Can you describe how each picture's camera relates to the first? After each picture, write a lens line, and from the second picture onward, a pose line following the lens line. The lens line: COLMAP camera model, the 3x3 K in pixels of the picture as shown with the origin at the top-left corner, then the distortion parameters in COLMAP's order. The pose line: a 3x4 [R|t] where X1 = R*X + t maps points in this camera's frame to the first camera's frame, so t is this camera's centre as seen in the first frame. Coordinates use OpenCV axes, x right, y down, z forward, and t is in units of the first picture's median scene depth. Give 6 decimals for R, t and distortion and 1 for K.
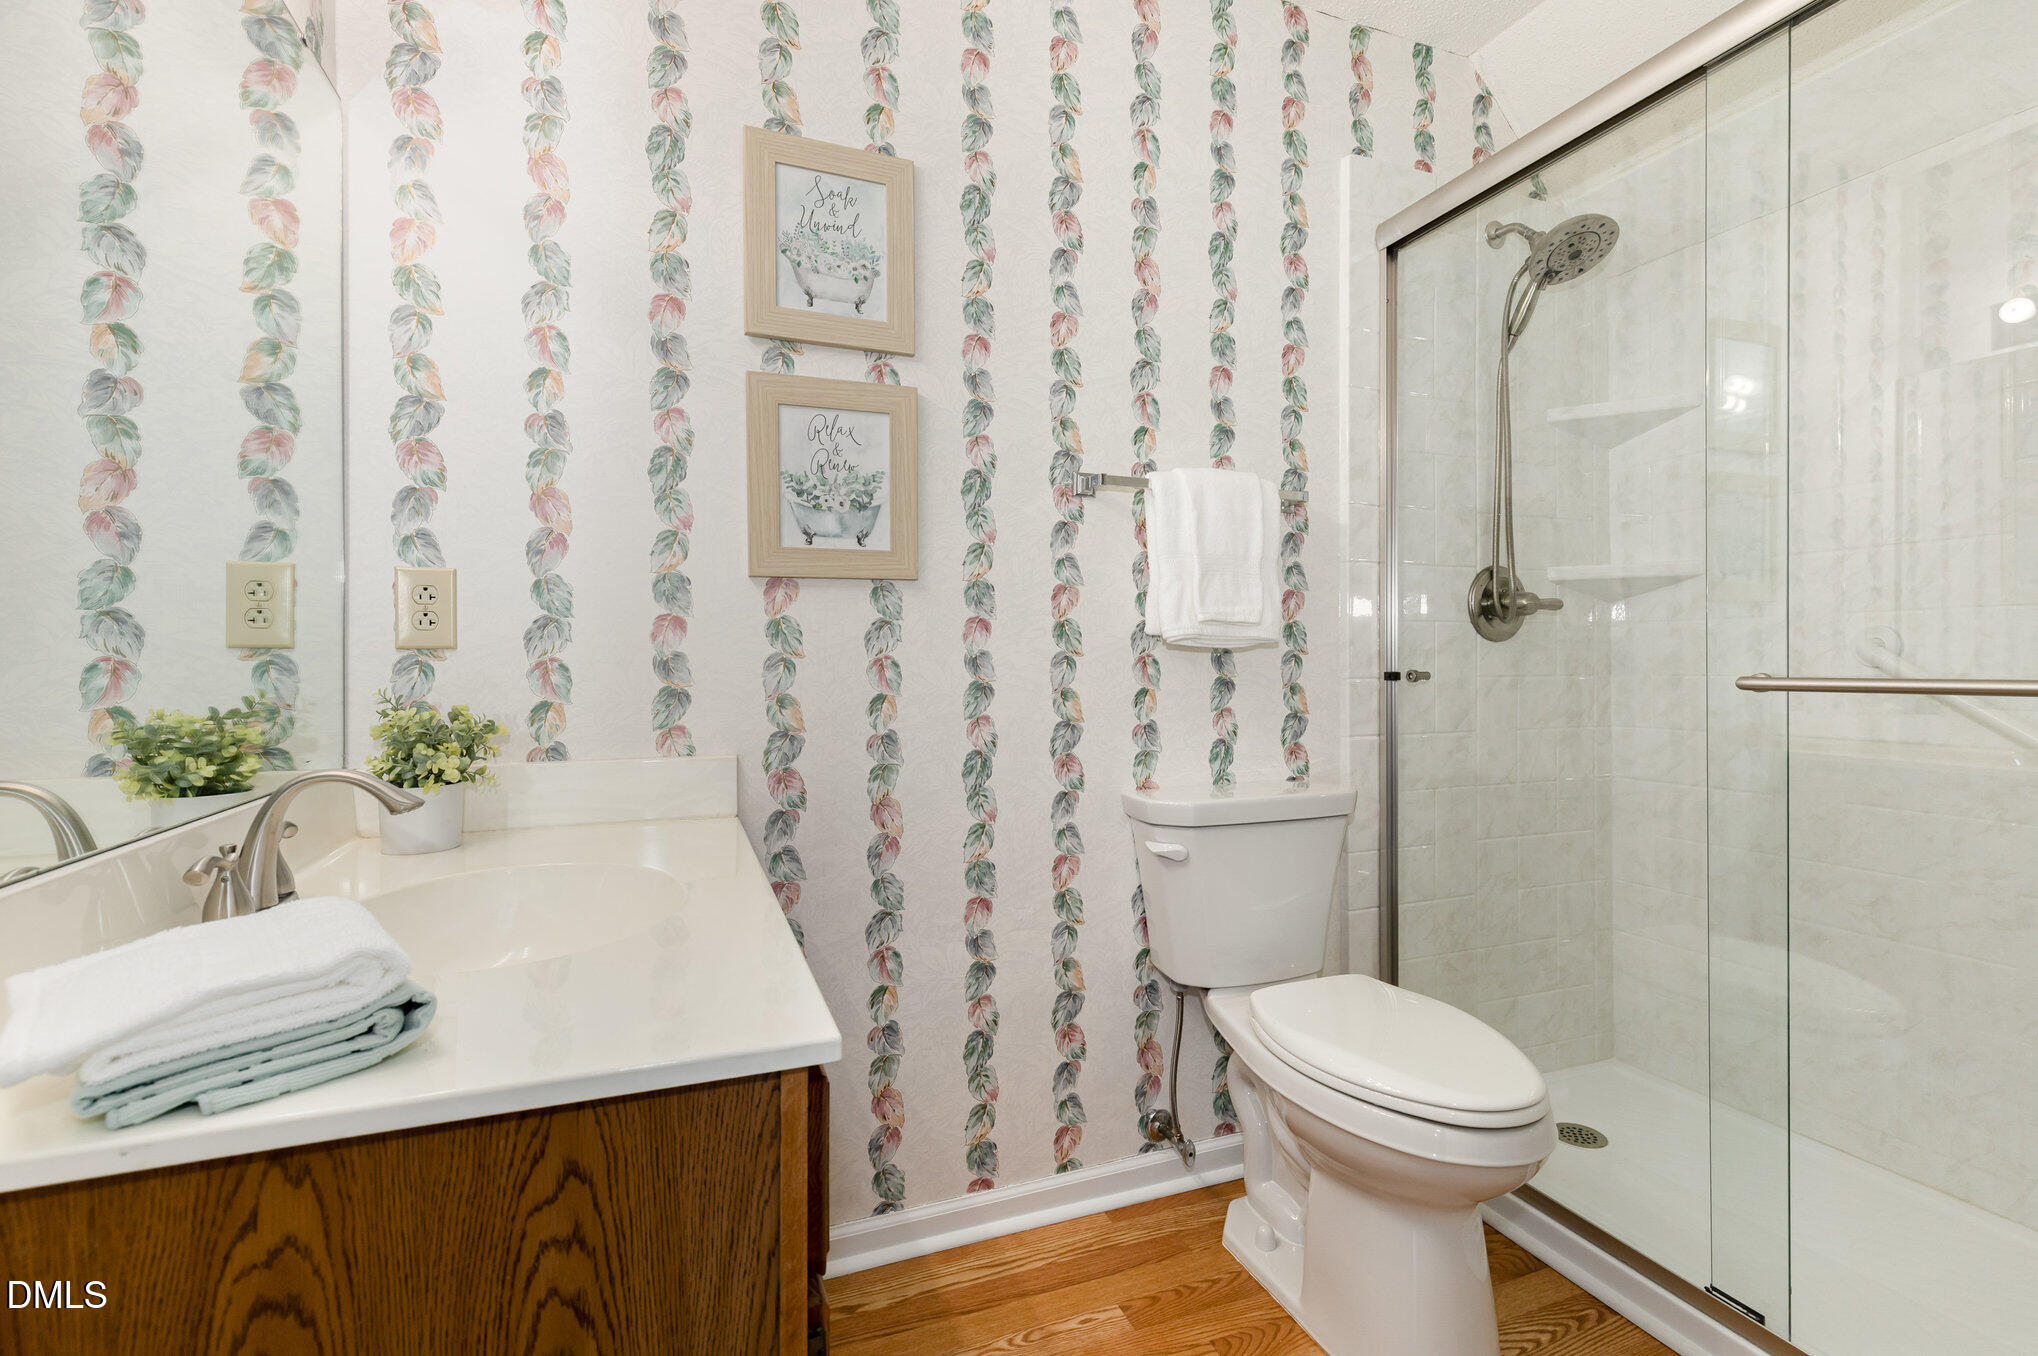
lens RADIAL K [[926.1, 0, 1011.8], [0, 926.1, 672.4], [0, 0, 1]] dist [0.009779, -0.000230]
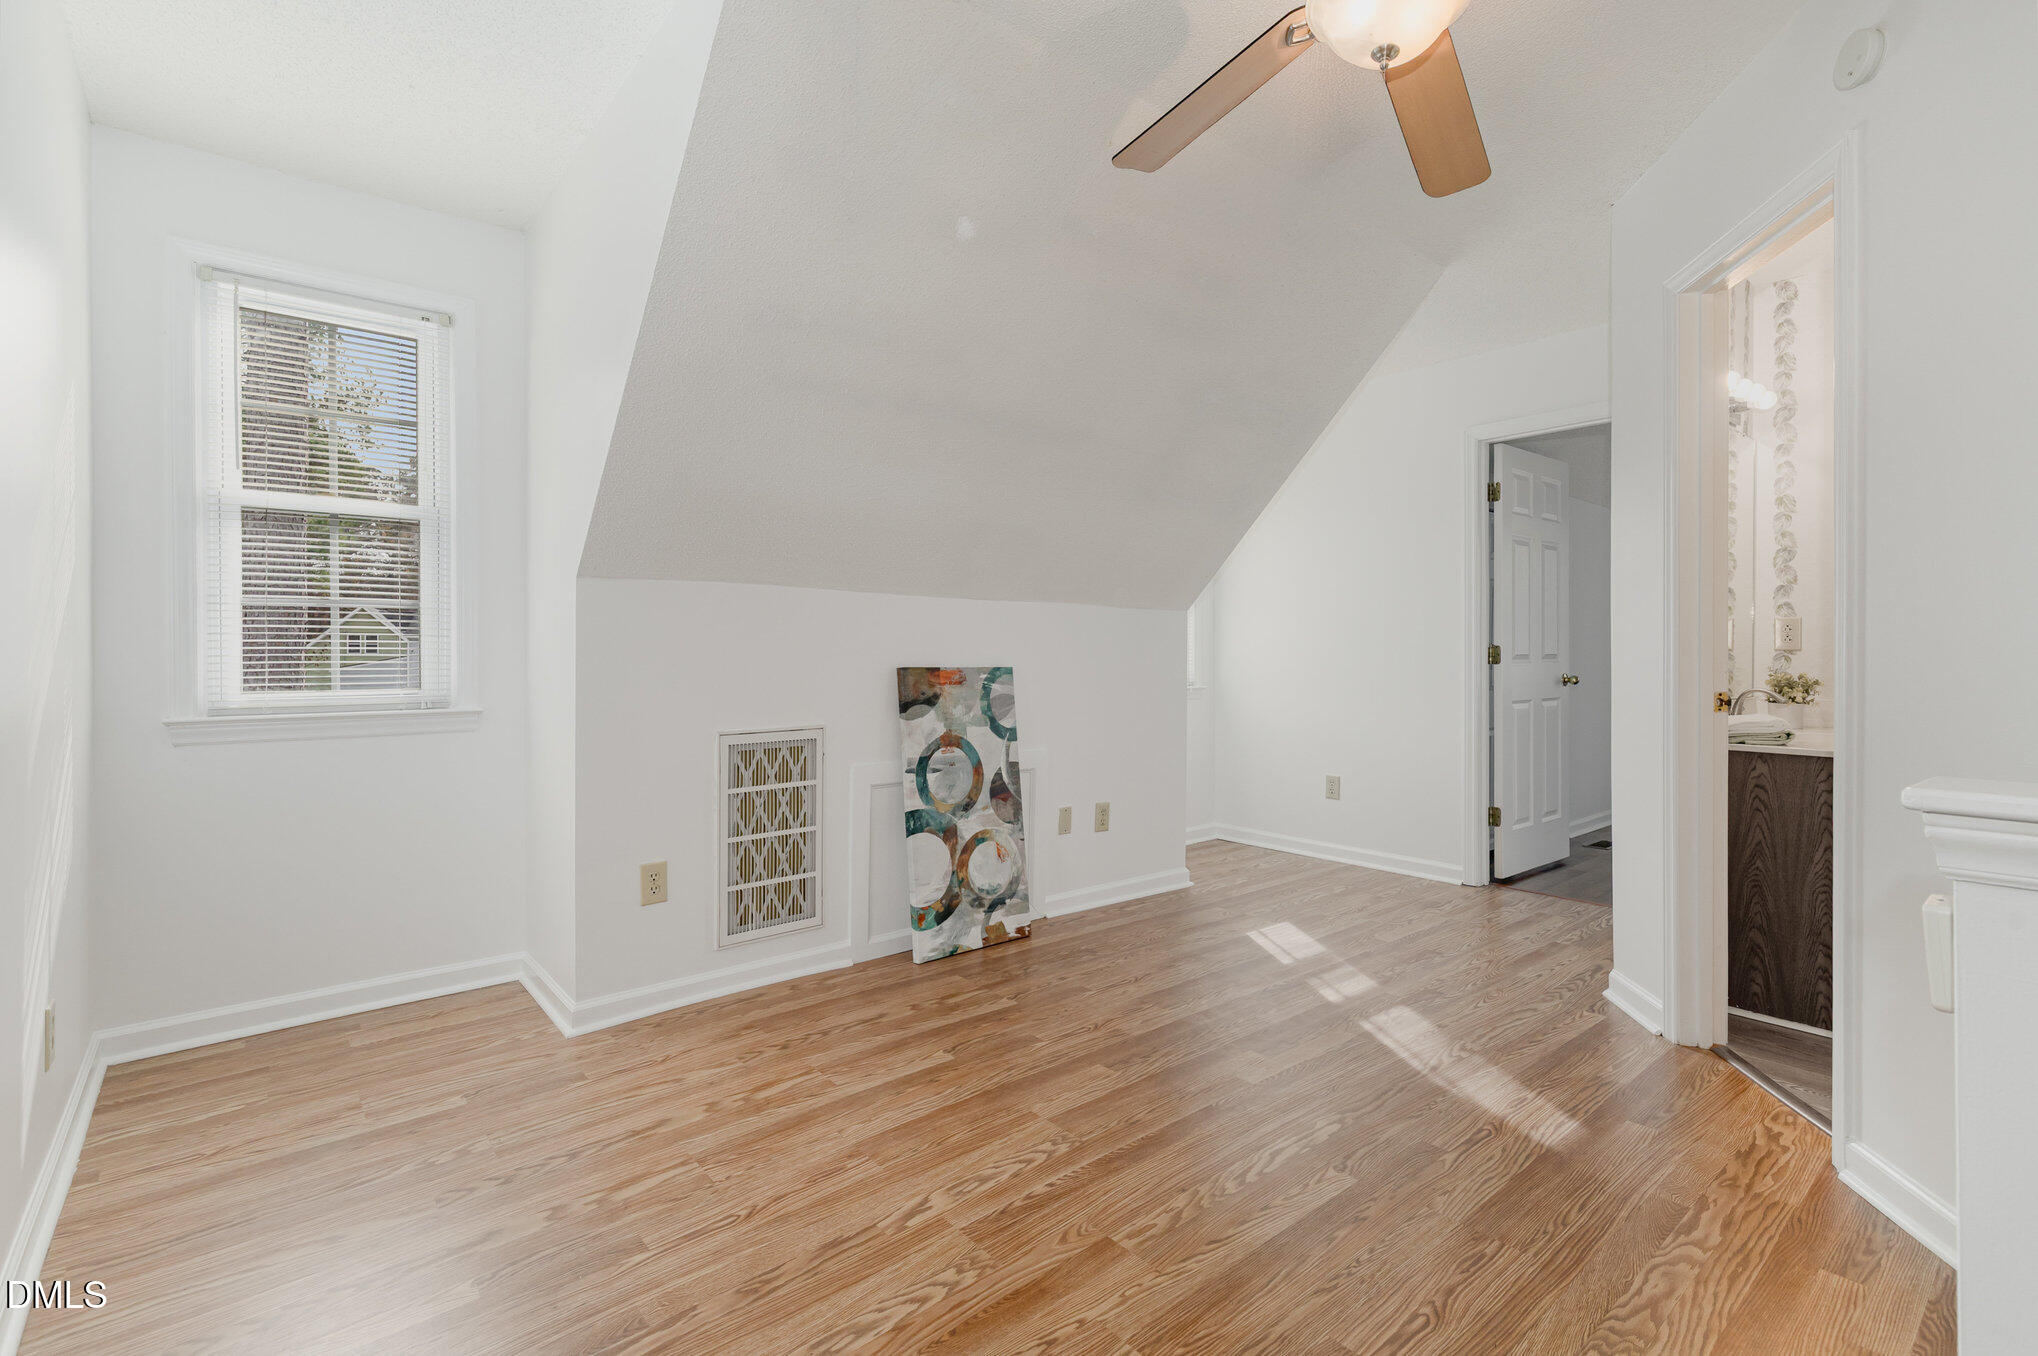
lens RADIAL K [[926.1, 0, 1079.6], [0, 926.1, 662.7], [0, 0, 1]] dist [0.009779, -0.000230]
pose [[0.361324, 0.000236, -0.932440, 1.037056], [-0.008242, 0.999962, -0.002941, 0.031556], [0.932404, 0.008747, 0.361312, -1.715037]]
